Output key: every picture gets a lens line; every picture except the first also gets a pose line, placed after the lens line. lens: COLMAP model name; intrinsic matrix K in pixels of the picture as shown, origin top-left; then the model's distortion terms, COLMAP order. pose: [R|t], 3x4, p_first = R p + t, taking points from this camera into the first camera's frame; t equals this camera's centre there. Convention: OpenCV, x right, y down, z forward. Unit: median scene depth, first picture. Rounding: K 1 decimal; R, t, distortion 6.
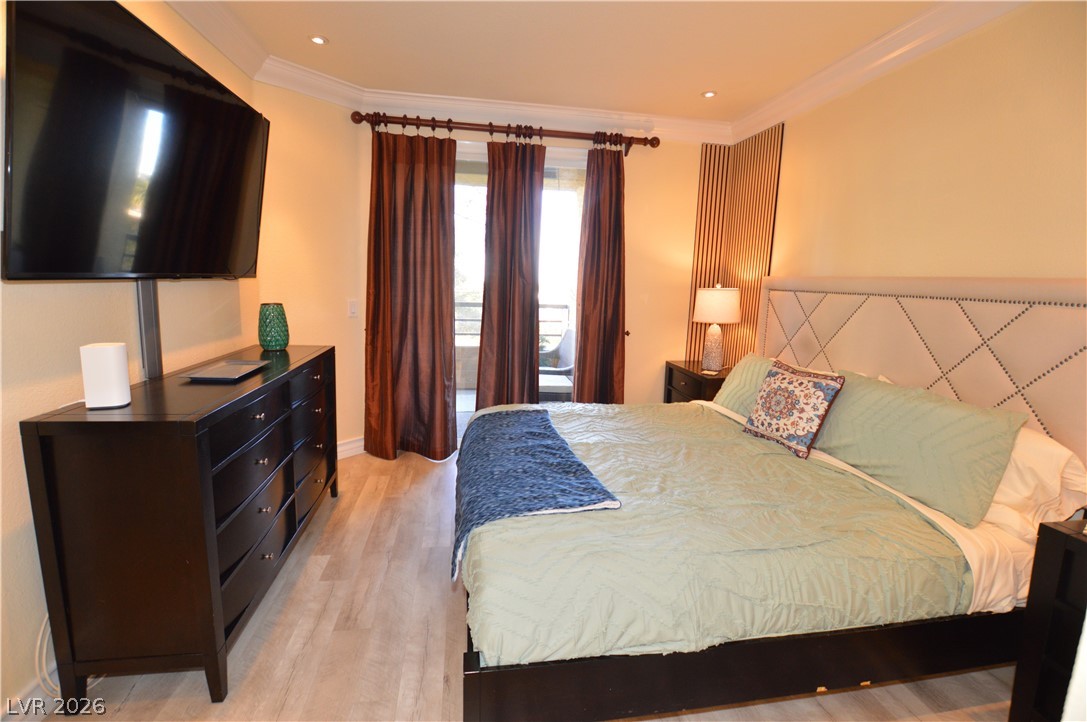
lens RADIAL K [[480.1, 0, 547.4], [0, 480.1, 360.3], [0, 0, 1]] dist [-0.035683, 0.003094]
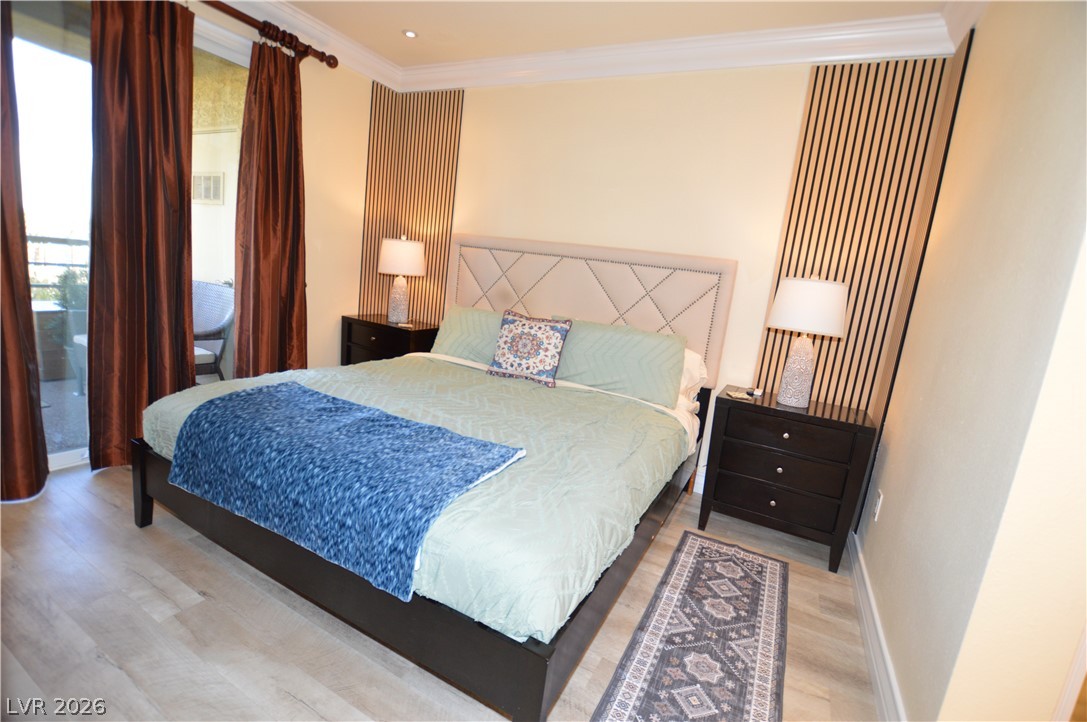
lens RADIAL K [[480.1, 0, 542.6], [0, 480.1, 358.0], [0, 0, 1]] dist [-0.035683, 0.003094]
pose [[0.599333, -0.102440, 0.793918, -0.427130], [0.031399, 0.994023, 0.104556, -0.002329], [-0.799884, -0.037736, 0.598968, 0.250149]]
